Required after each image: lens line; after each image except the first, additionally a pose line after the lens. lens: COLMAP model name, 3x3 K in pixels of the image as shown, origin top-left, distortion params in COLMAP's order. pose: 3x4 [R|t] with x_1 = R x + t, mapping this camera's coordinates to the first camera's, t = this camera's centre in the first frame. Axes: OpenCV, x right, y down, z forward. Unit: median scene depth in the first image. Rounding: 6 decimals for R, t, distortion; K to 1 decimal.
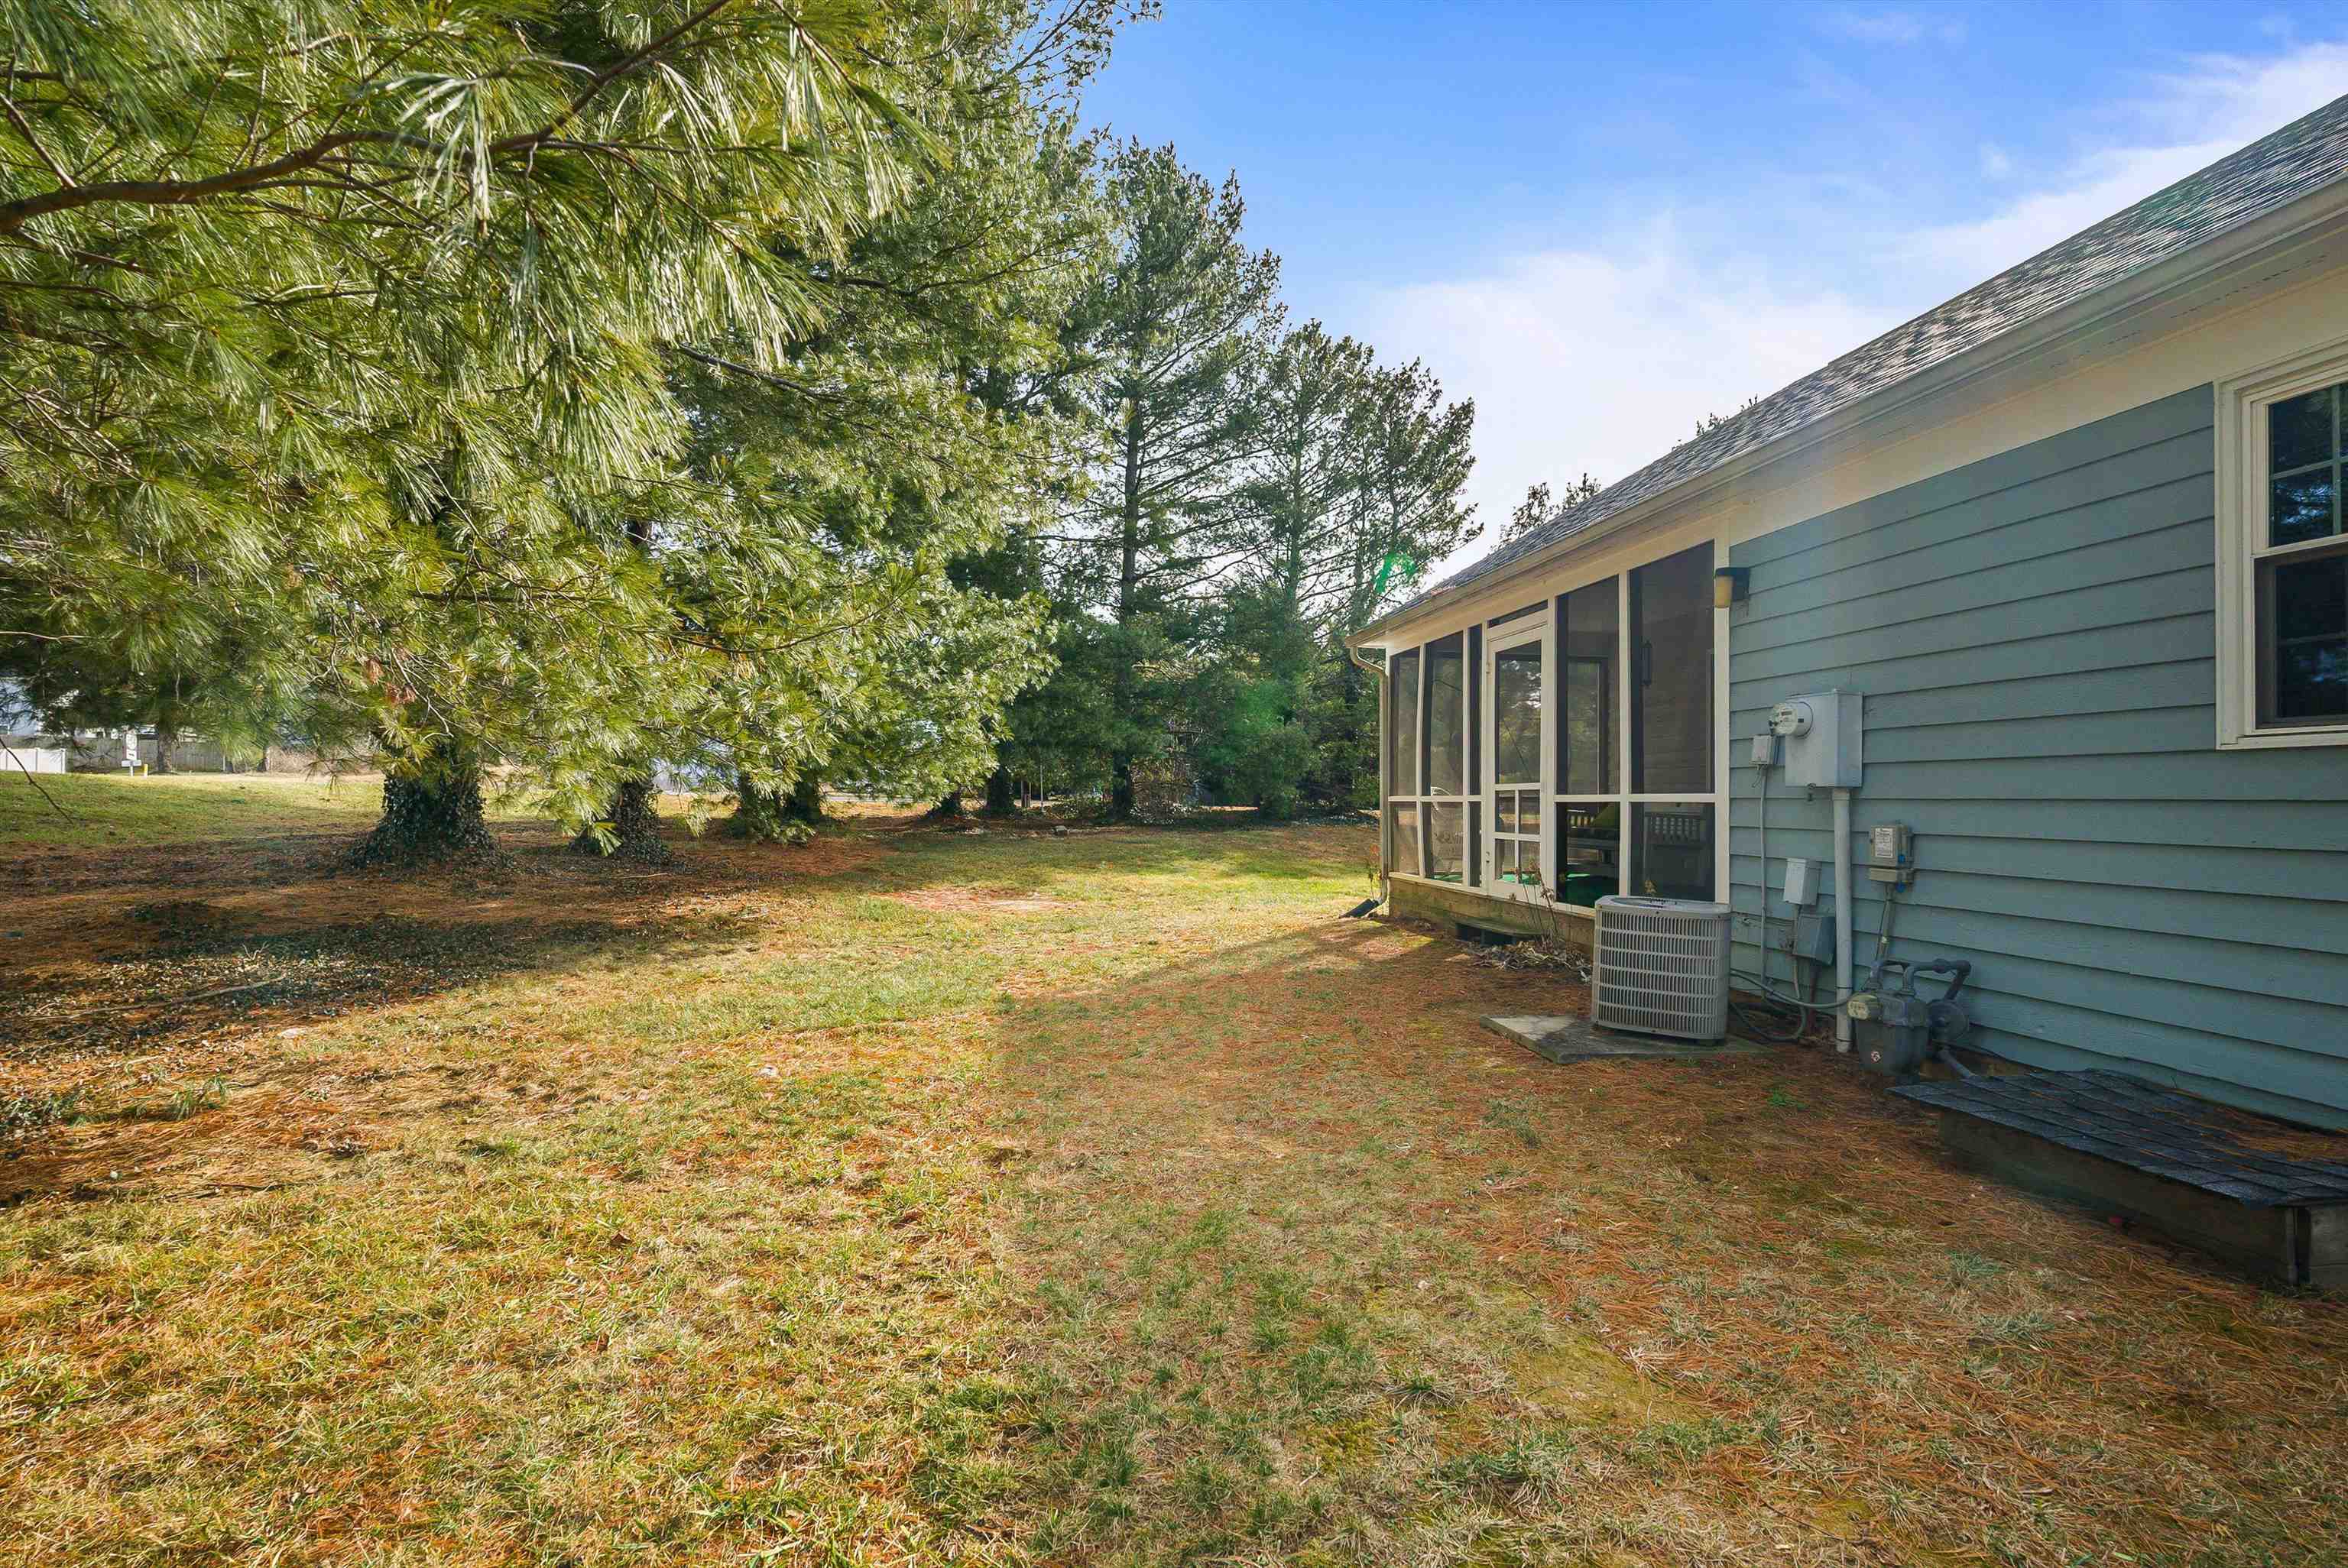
lens RADIAL K [[1063.8, 0, 1180.0], [0, 1063.8, 792.3], [0, 0, 1]] dist [-0.018051, 0.000195]
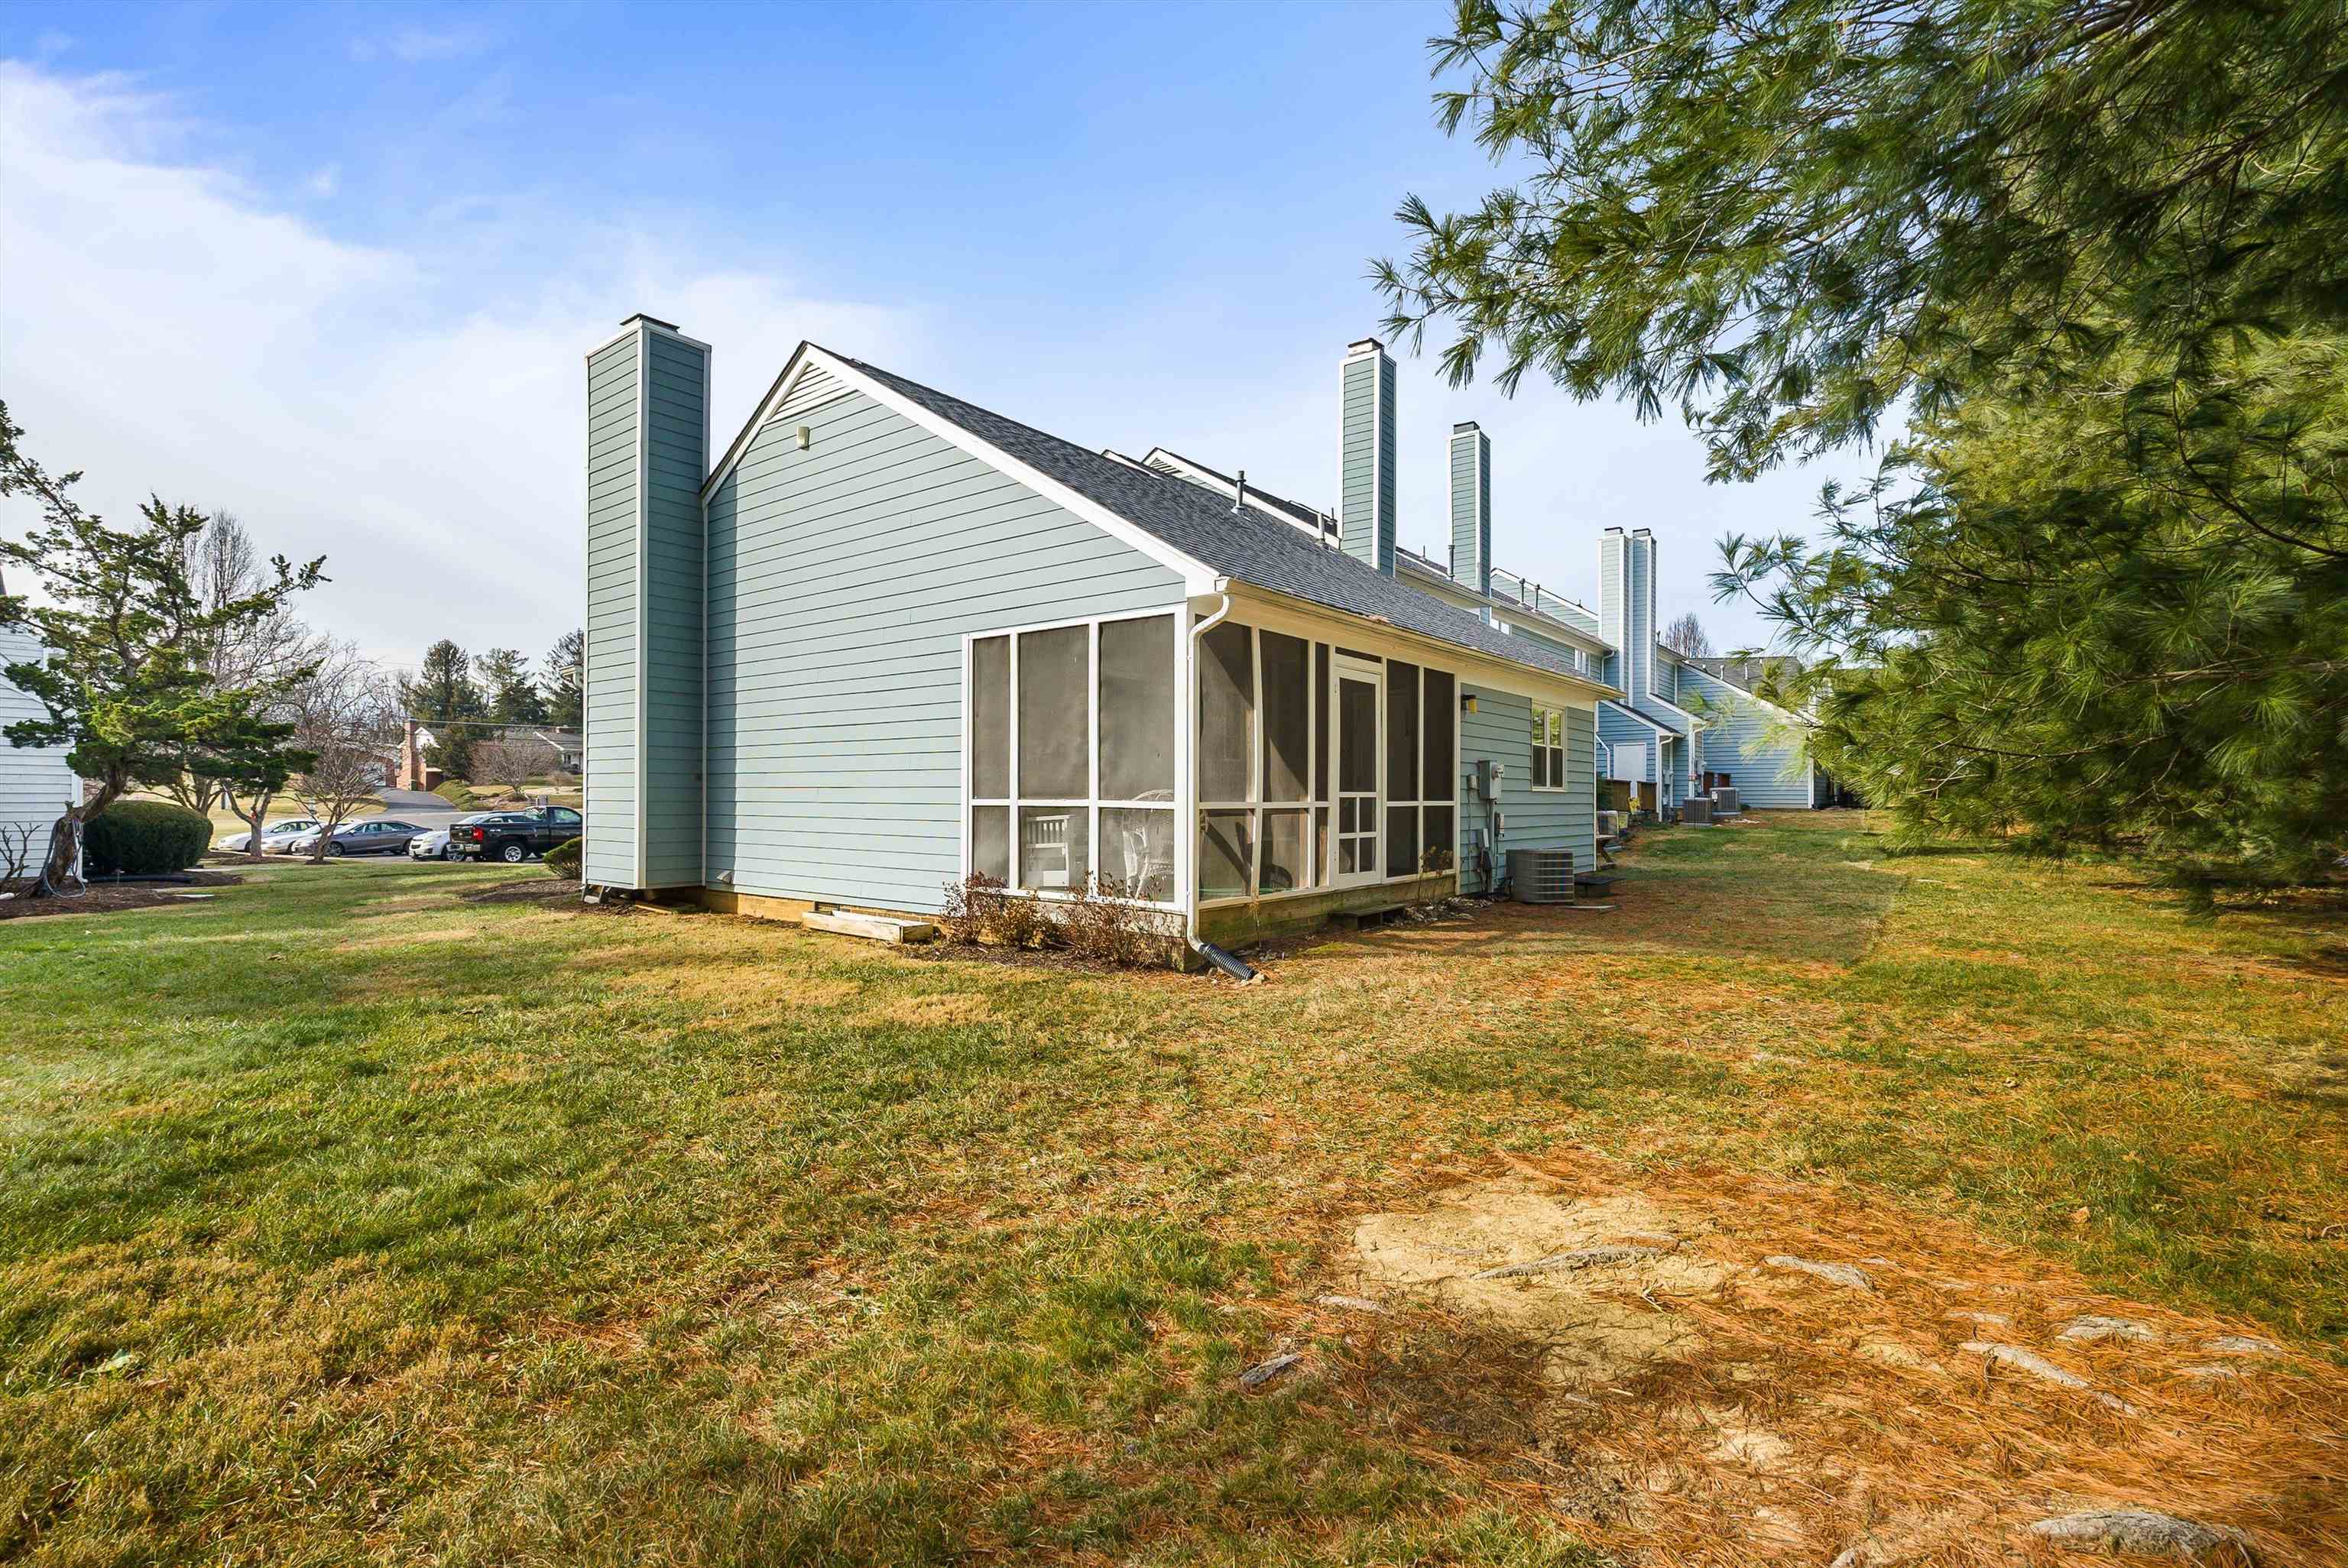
lens RADIAL K [[1063.8, 0, 1180.0], [0, 1063.8, 792.3], [0, 0, 1]] dist [-0.018051, 0.000195]
pose [[-0.665670, 0.009586, 0.746185, -0.491247], [-0.005002, 0.999838, -0.017307, 0.015414], [-0.746230, -0.015253, -0.665514, 2.080339]]
